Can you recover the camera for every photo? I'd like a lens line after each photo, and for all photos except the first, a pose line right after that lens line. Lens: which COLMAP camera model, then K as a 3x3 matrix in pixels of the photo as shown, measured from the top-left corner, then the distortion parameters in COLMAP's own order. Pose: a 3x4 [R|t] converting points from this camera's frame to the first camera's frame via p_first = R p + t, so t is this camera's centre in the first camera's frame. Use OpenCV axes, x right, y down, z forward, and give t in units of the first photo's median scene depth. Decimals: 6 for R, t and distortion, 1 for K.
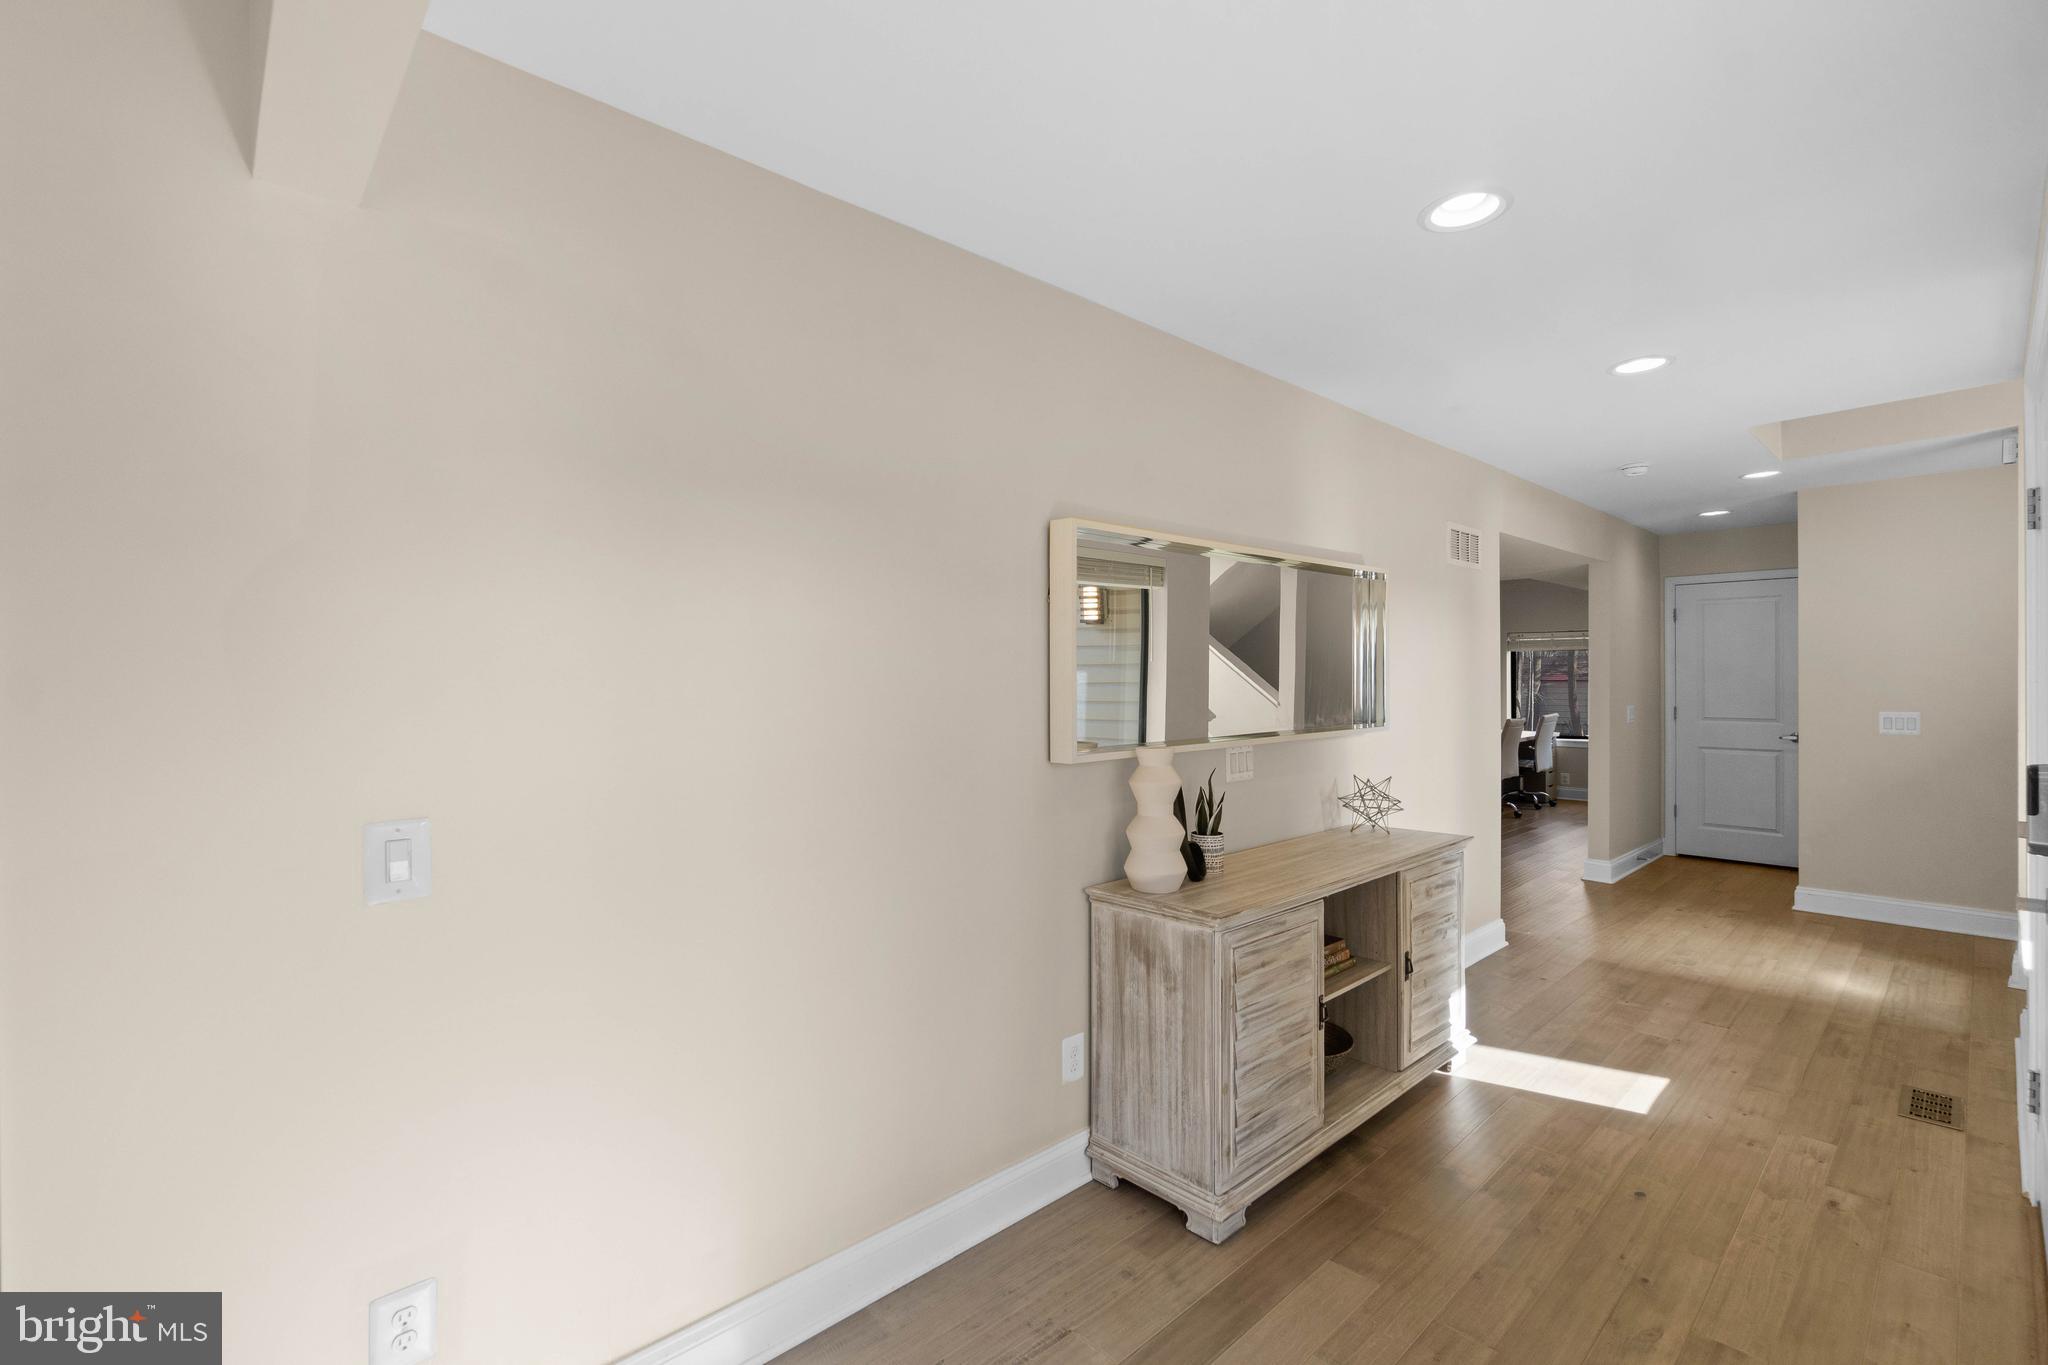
lens RADIAL K [[887.2, 0, 1004.9], [0, 887.2, 685.0], [0, 0, 1]] dist [-0.002148, -0.000230]
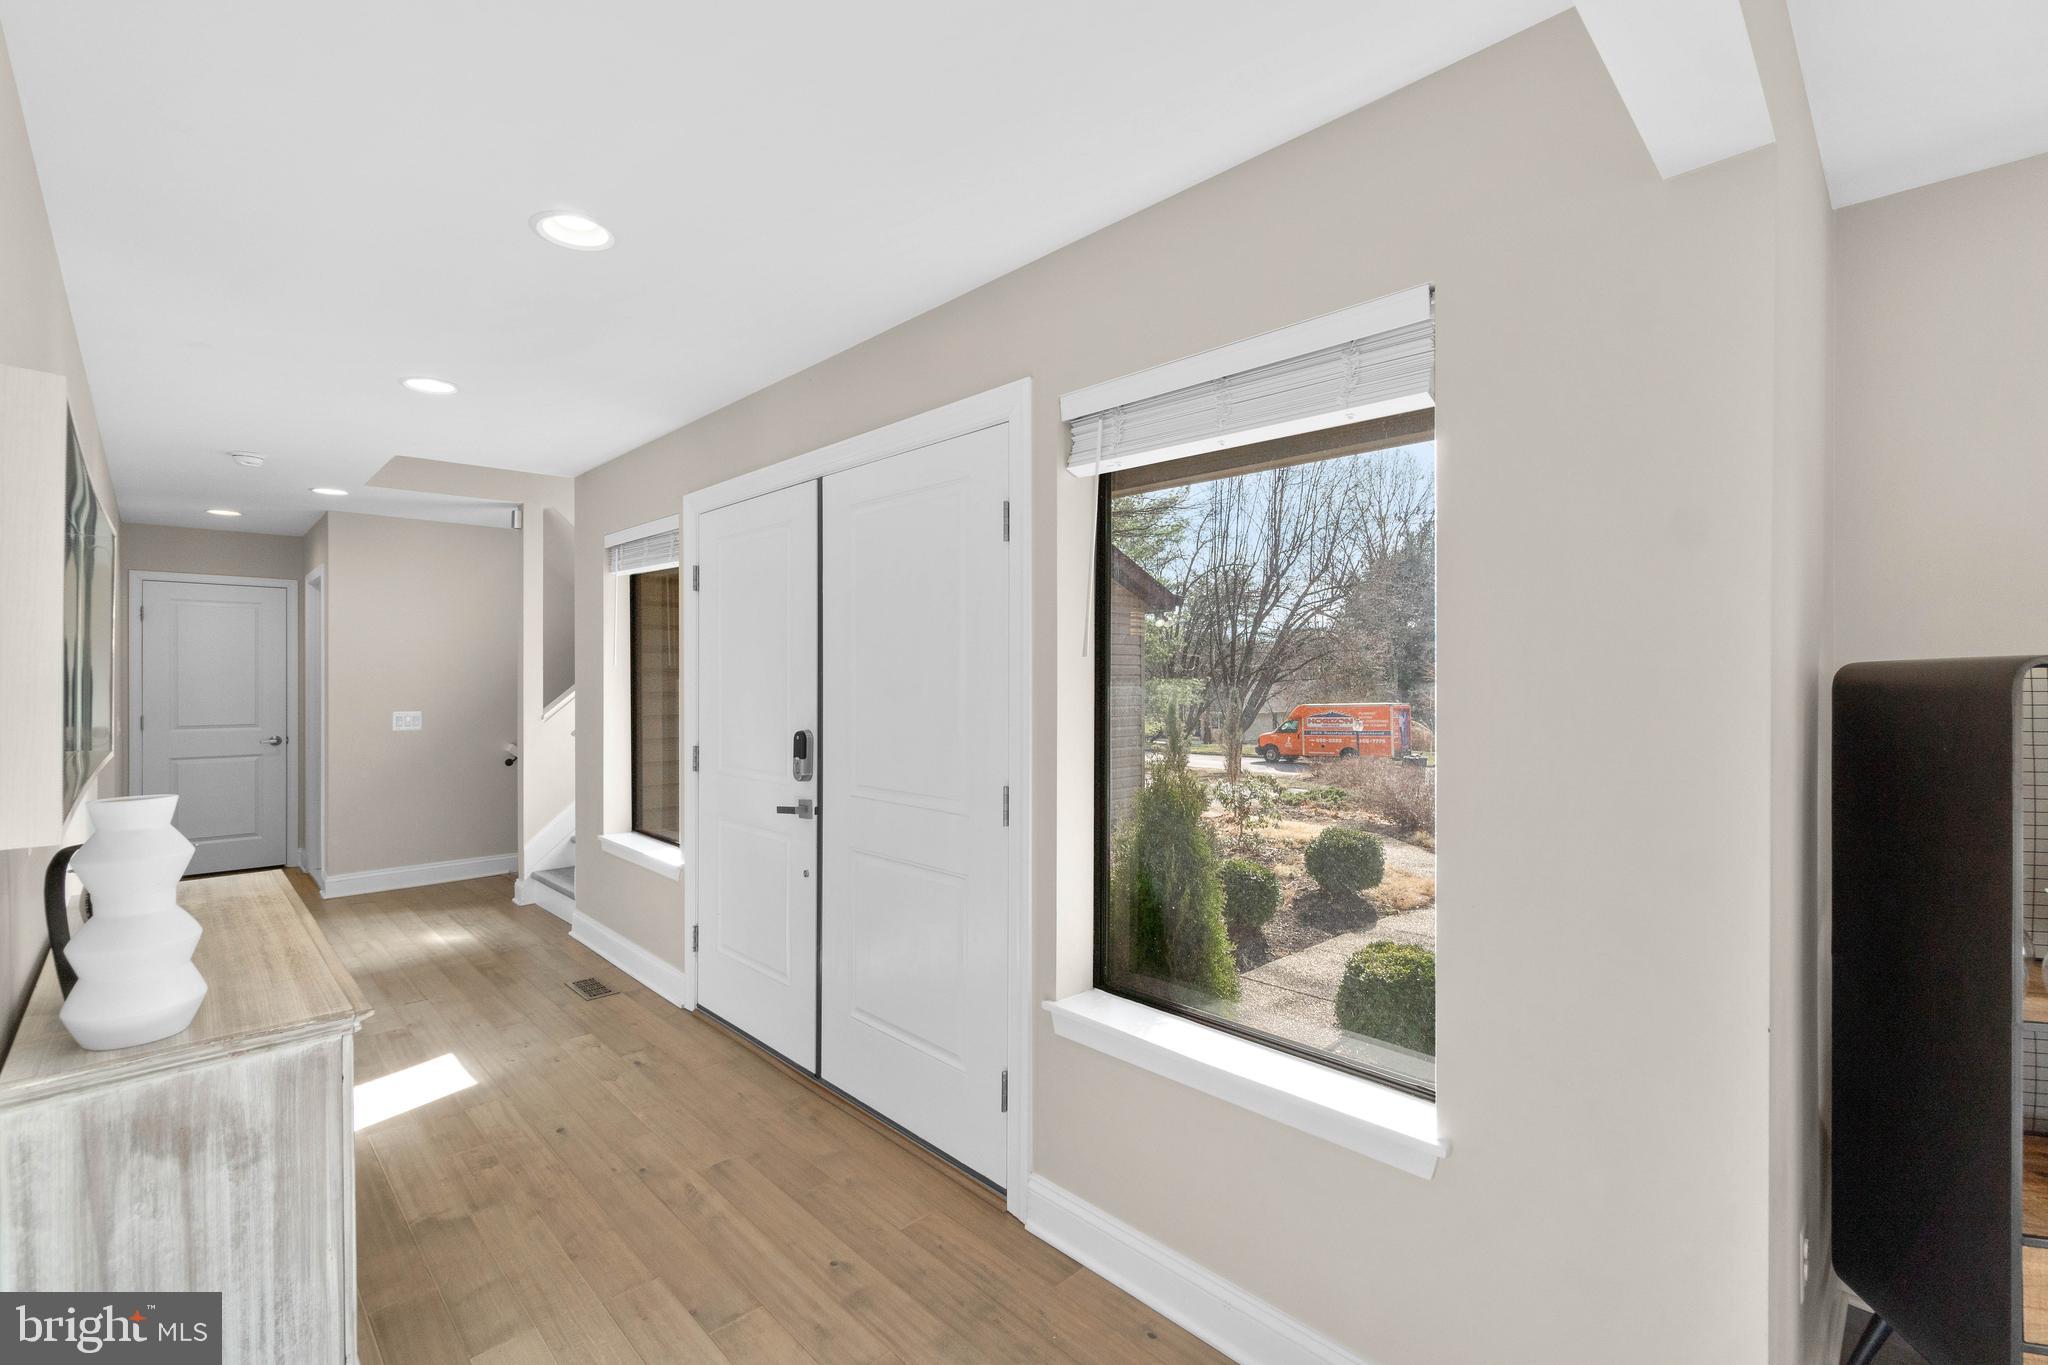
lens RADIAL K [[887.2, 0, 1005.2], [0, 887.2, 676.8], [0, 0, 1]] dist [-0.002148, -0.000230]
pose [[-0.016061, 0.005741, 0.999855, -0.444826], [0.010262, 0.999932, -0.005577, -0.002709], [-0.999818, 0.010171, -0.016119, 0.429364]]
